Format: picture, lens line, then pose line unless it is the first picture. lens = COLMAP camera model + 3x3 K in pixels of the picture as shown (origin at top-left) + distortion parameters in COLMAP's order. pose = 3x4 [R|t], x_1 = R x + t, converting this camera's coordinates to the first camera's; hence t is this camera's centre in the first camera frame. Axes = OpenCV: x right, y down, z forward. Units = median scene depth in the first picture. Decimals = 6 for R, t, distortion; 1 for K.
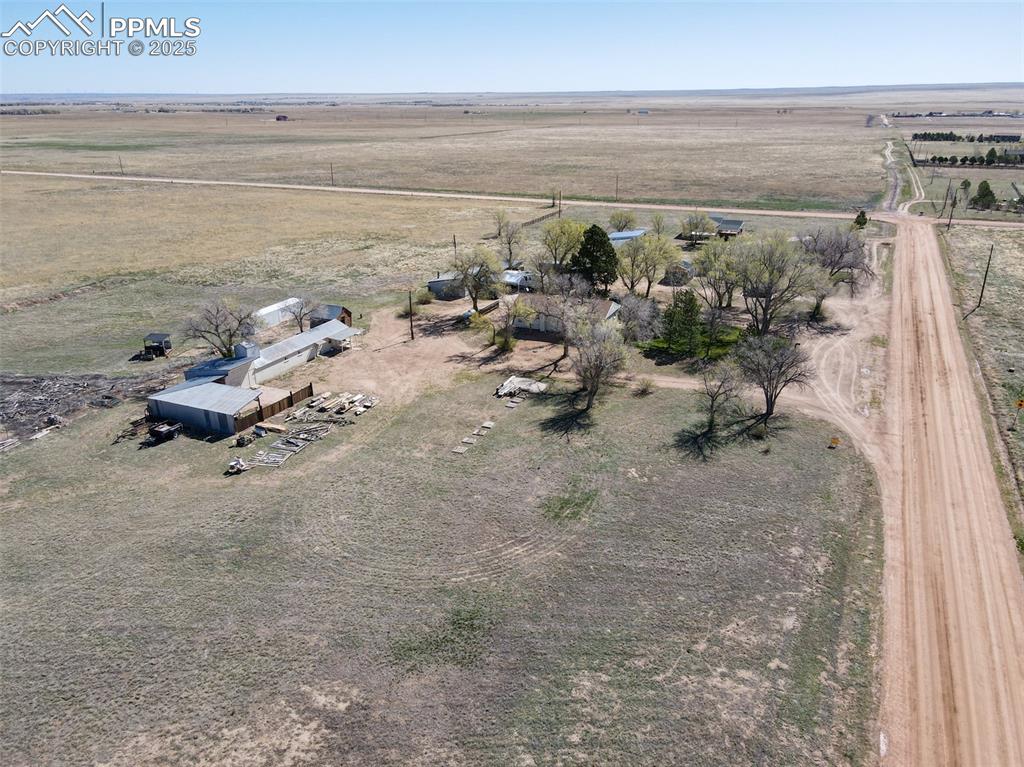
lens RADIAL K [[756.6, 0, 491.6], [0, 756.6, 381.8], [0, 0, 1]] dist [0.008994, 0.003114]
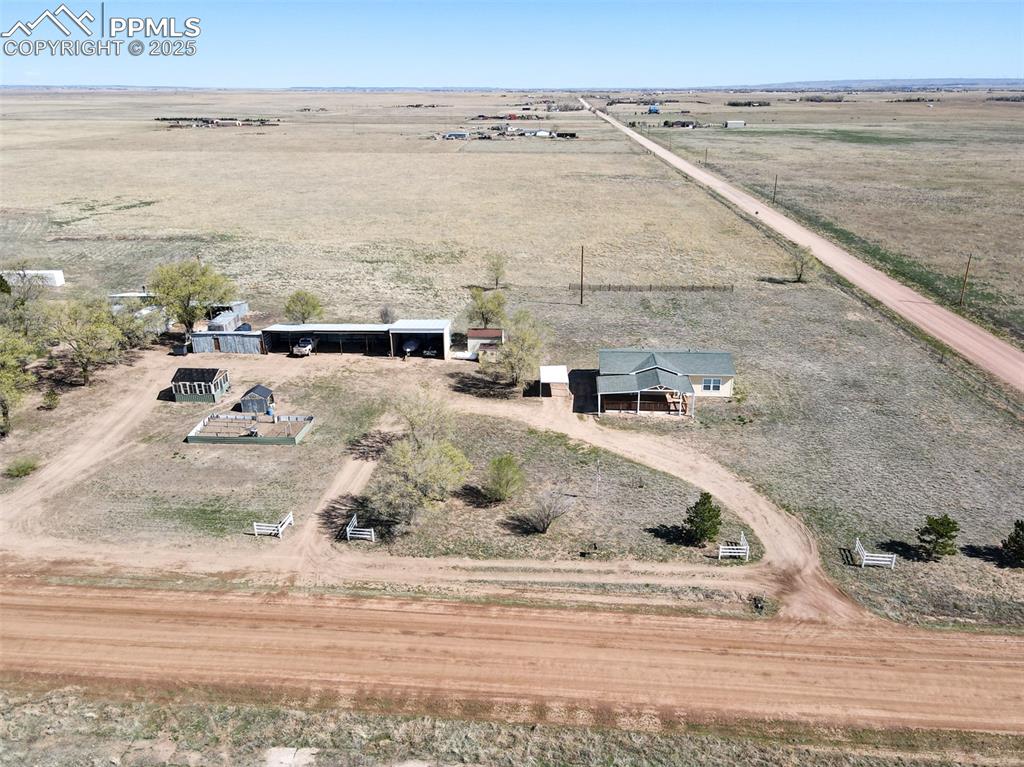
lens RADIAL K [[757.9, 0, 512.0], [0, 757.9, 383.5], [0, 0, 1]] dist [0.014603, 0.003364]
pose [[0.384278, 0.346192, -0.855852, 1.135310], [-0.330707, 0.917132, 0.222492, -0.475329], [0.861953, 0.197537, 0.466921, 1.193115]]
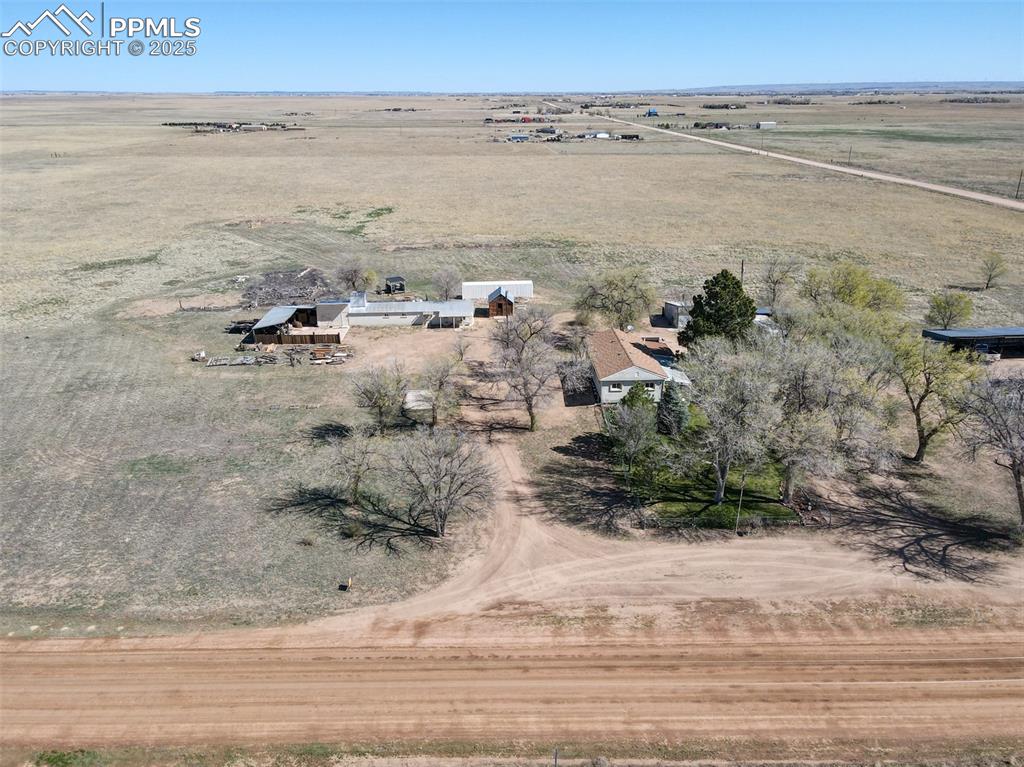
lens RADIAL K [[757.9, 0, 512.0], [0, 757.9, 383.5], [0, 0, 1]] dist [0.014603, 0.003364]
pose [[0.465359, 0.327372, -0.822356, 0.705241], [-0.315910, 0.929327, 0.191187, -0.188706], [0.826826, 0.170820, 0.535890, 0.485839]]
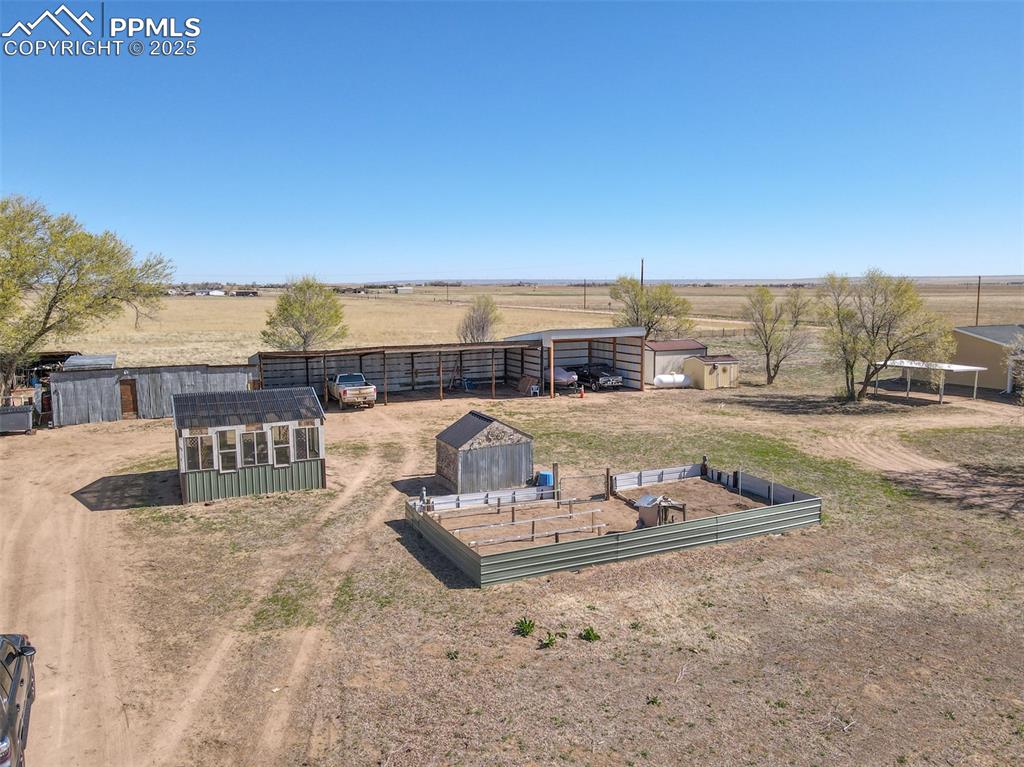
lens RADIAL K [[757.9, 0, 512.0], [0, 757.9, 383.5], [0, 0, 1]] dist [0.014603, 0.003364]
pose [[0.771542, 0.095515, -0.628968, 0.545597], [-0.235297, 0.961400, -0.142636, -0.191203], [0.591066, 0.258044, 0.764235, 1.139099]]
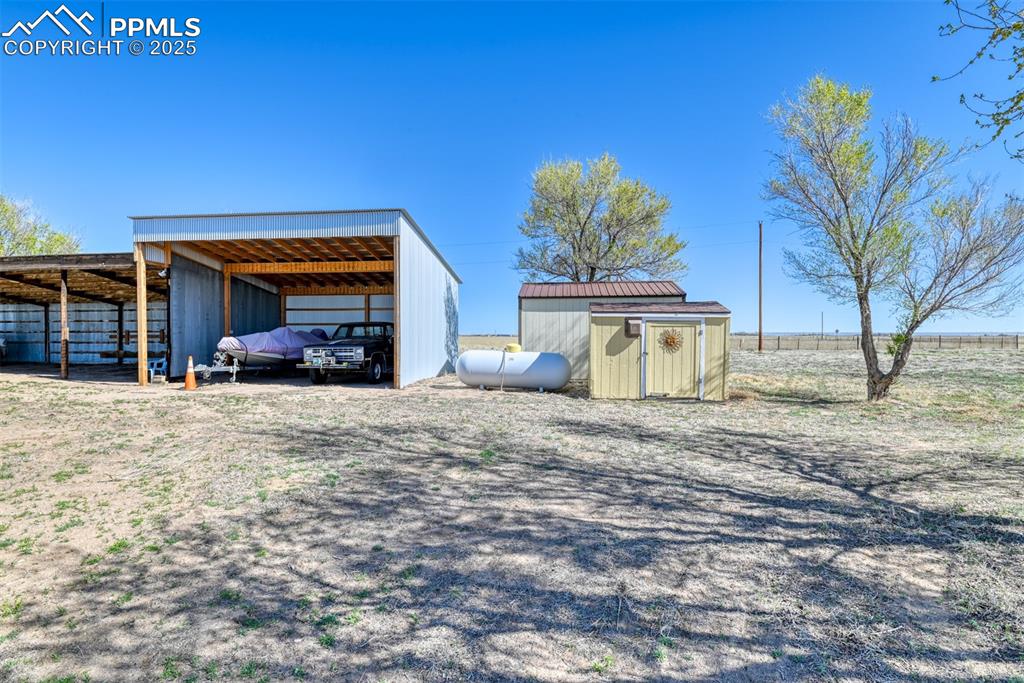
lens RADIAL K [[501.7, 0, 518.0], [0, 501.7, 343.9], [0, 0, 1]] dist [-0.014819, -0.015862]
pose [[0.348875, 0.047926, -0.935943, 0.425615], [-0.334040, 0.939457, -0.076408, -0.282620], [0.875616, 0.339299, 0.343762, 1.527282]]
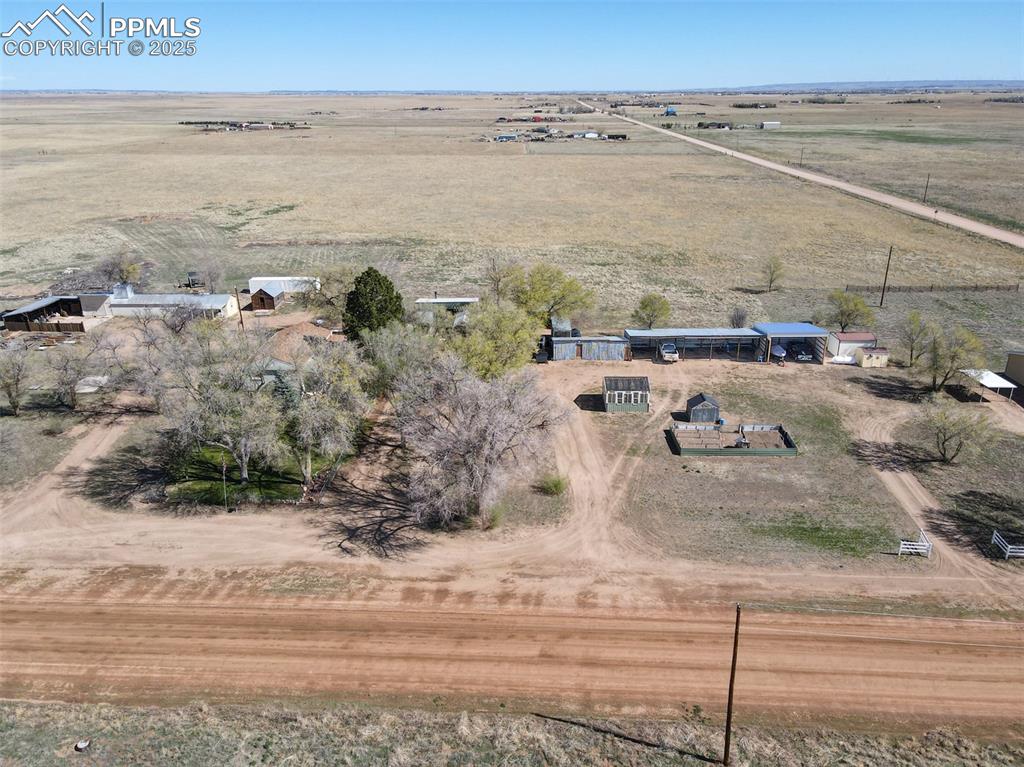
lens RADIAL K [[757.9, 0, 512.0], [0, 757.9, 383.5], [0, 0, 1]] dist [0.014603, 0.003364]
pose [[0.408362, 0.338452, -0.847756, 0.922209], [-0.324847, 0.921806, 0.211538, -0.321209], [0.853062, 0.189007, 0.486376, 0.811976]]
